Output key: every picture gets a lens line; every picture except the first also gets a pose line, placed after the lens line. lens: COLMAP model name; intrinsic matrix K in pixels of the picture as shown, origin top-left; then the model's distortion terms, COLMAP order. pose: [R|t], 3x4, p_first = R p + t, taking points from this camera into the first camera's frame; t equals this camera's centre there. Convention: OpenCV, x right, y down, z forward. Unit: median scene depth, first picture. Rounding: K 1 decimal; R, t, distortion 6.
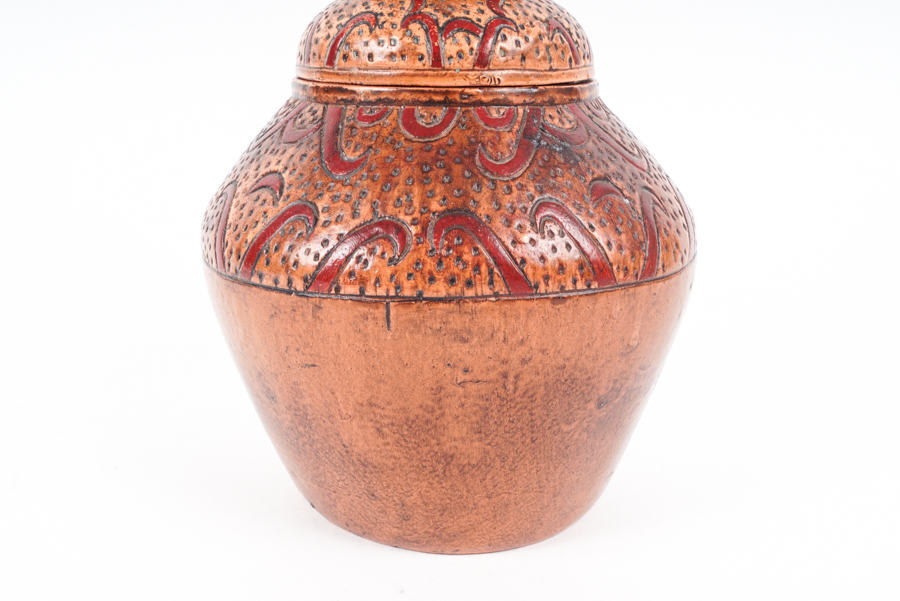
lens RADIAL K [[967.2, 0, 450.3], [0, 967.2, 300.4], [0, 0, 1]] dist [-0.024756, 0.000000]
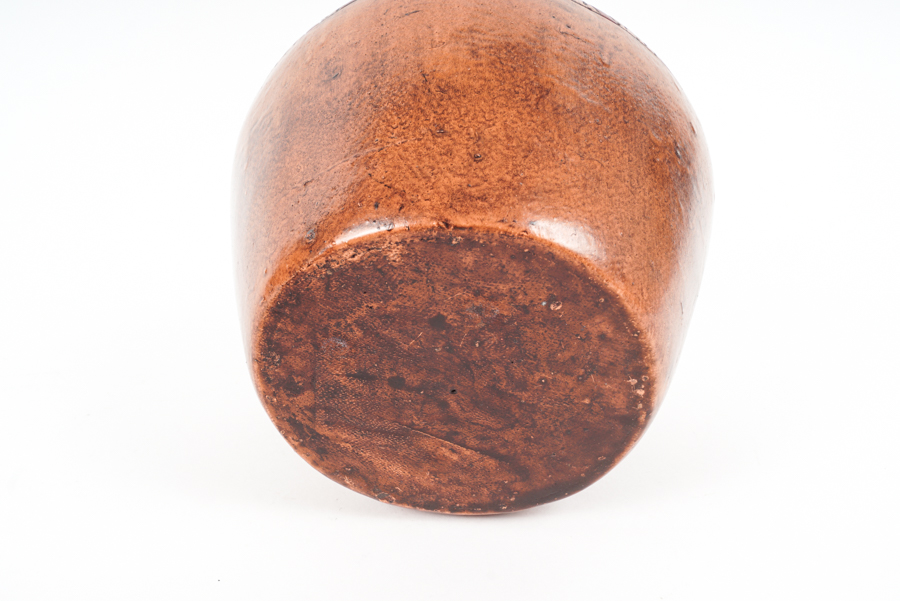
lens RADIAL K [[846.1, 0, 449.2], [0, 846.1, 300.5], [0, 0, 1]] dist [-0.003422, 0.000000]
pose [[0.948882, 0.287055, 0.131232, -0.132414], [0.033539, 0.321723, -0.946240, 0.964499], [-0.313843, 0.902272, 0.295650, 0.966715]]
